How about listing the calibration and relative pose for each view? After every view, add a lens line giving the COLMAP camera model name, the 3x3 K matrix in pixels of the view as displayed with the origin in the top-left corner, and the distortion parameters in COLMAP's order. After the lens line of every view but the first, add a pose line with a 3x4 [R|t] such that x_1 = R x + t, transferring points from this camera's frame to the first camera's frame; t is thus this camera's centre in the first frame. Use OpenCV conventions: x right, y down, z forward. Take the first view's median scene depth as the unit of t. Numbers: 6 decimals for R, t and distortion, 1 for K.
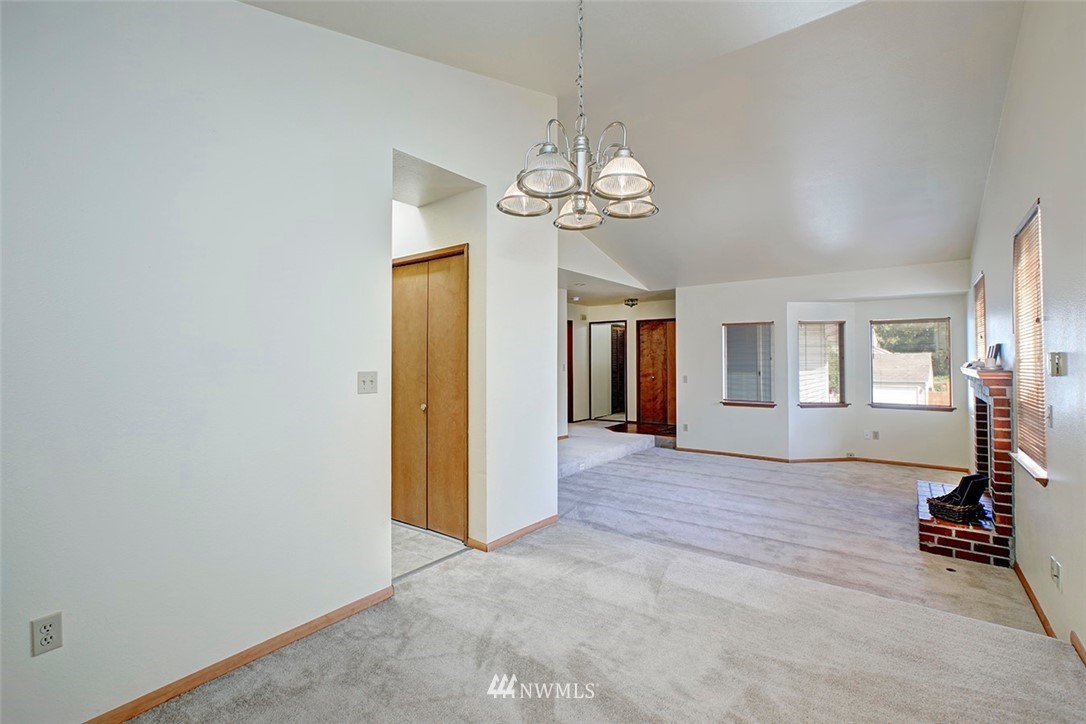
lens RADIAL K [[481.8, 0, 543.0], [0, 481.8, 362.0], [0, 0, 1]] dist [-0.000307, 0.000029]
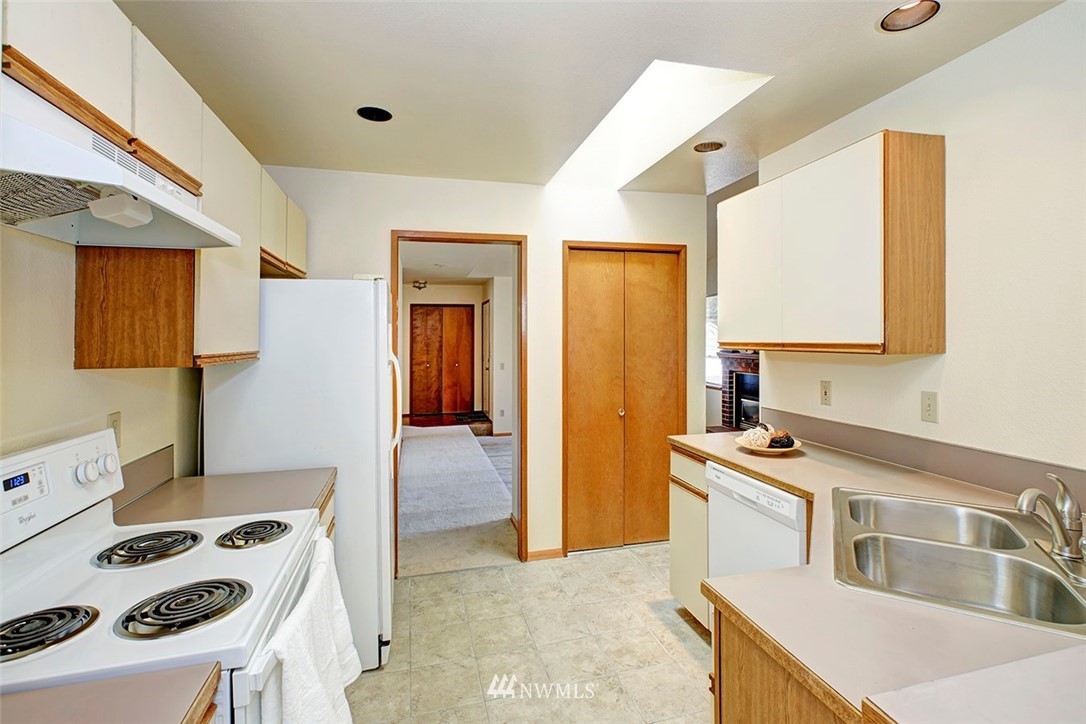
lens RADIAL K [[512.8, 0, 547.8], [0, 512.8, 355.4], [0, 0, 1]] dist [0.000918, 0.000295]
pose [[0.616091, -0.020912, 0.787398, -0.420398], [-0.001297, 0.999619, 0.027563, -0.015729], [-0.787674, -0.018002, 0.615829, 0.198948]]
